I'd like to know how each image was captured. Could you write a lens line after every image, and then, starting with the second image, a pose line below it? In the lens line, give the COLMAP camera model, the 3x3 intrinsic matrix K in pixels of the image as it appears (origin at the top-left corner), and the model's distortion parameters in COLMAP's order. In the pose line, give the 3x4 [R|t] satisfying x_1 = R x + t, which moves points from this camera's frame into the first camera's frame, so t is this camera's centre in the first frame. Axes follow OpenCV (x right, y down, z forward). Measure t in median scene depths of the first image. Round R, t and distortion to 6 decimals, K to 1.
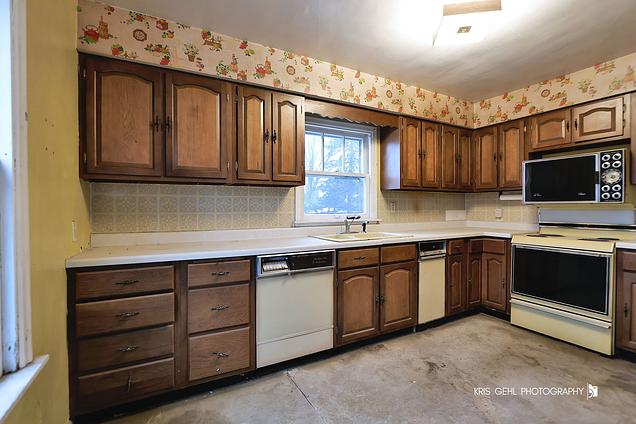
lens RADIAL K [[292.3, 0, 317.8], [0, 292.3, 210.4], [0, 0, 1]] dist [-0.019486, -0.000189]
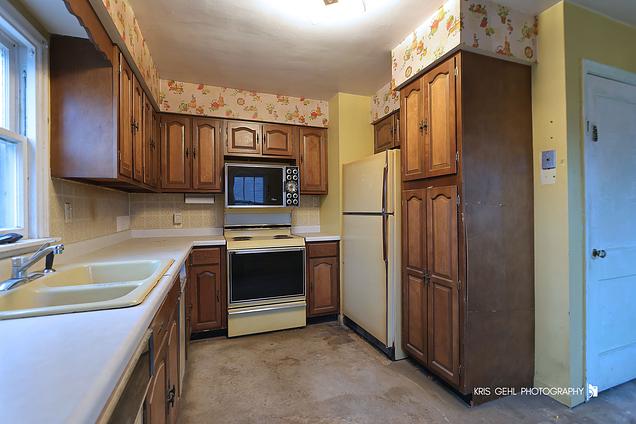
lens RADIAL K [[292.3, 0, 318.0], [0, 292.3, 209.7], [0, 0, 1]] dist [-0.019486, -0.000189]
pose [[0.151127, 0.000796, 0.988514, -0.218183], [0.017667, 0.999838, -0.003506, -0.007845], [-0.988356, 0.017994, 0.151089, 0.604833]]
